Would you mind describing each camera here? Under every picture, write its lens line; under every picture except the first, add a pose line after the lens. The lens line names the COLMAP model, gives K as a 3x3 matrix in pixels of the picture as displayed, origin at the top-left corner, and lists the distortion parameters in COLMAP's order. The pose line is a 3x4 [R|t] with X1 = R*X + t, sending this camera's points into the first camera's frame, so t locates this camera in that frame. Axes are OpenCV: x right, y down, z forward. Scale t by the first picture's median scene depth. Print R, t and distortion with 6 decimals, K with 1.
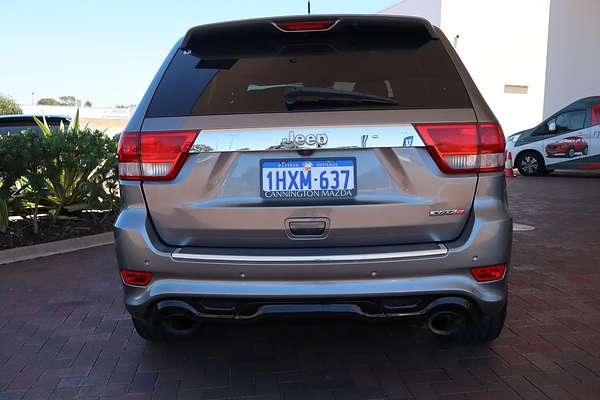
lens RADIAL K [[563.2, 0, 300.0], [0, 563.2, 200.0], [0, 0, 1]] dist [0.003013, -0.007469]
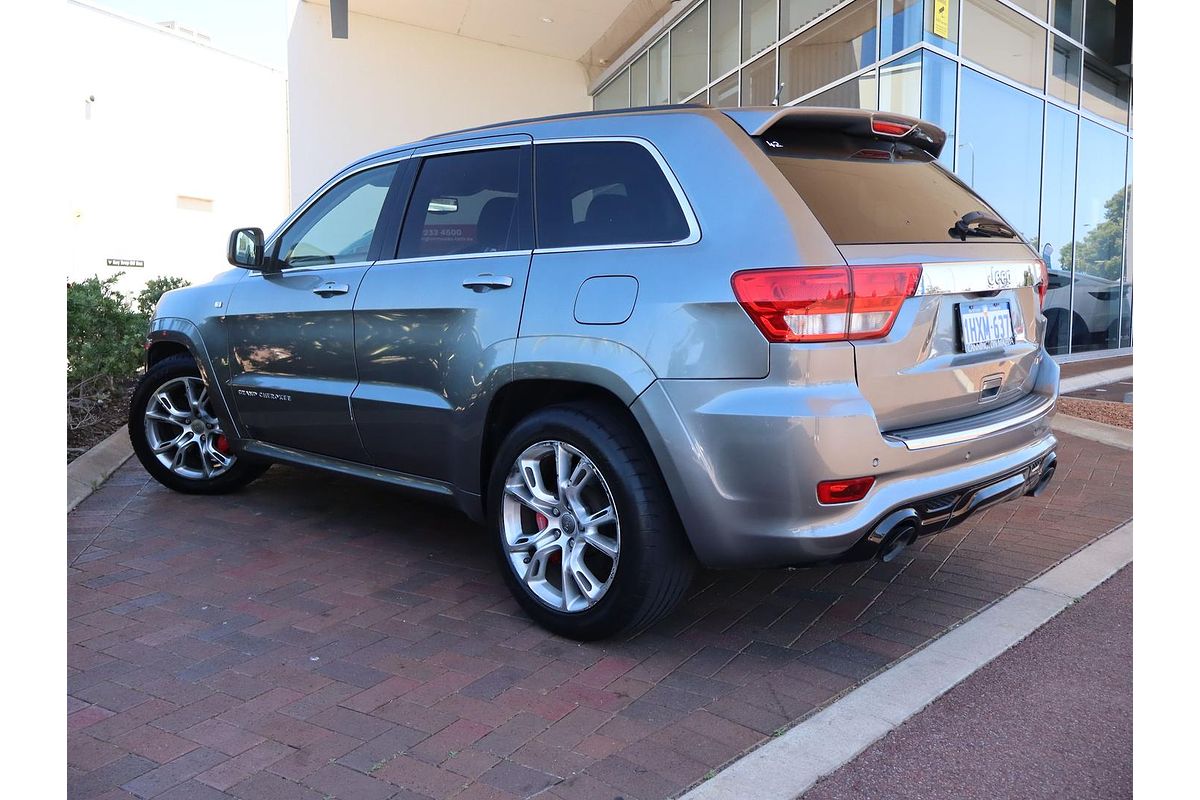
lens RADIAL K [[1000.6, 0, 600.0], [0, 1000.6, 400.0], [0, 0, 1]] dist [0.001194, -0.001688]
pose [[0.656309, -0.090464, 0.749049, -1.371000], [0.092394, 0.994950, 0.039207, -0.038887], [-0.748814, 0.043475, 0.661353, 0.459542]]
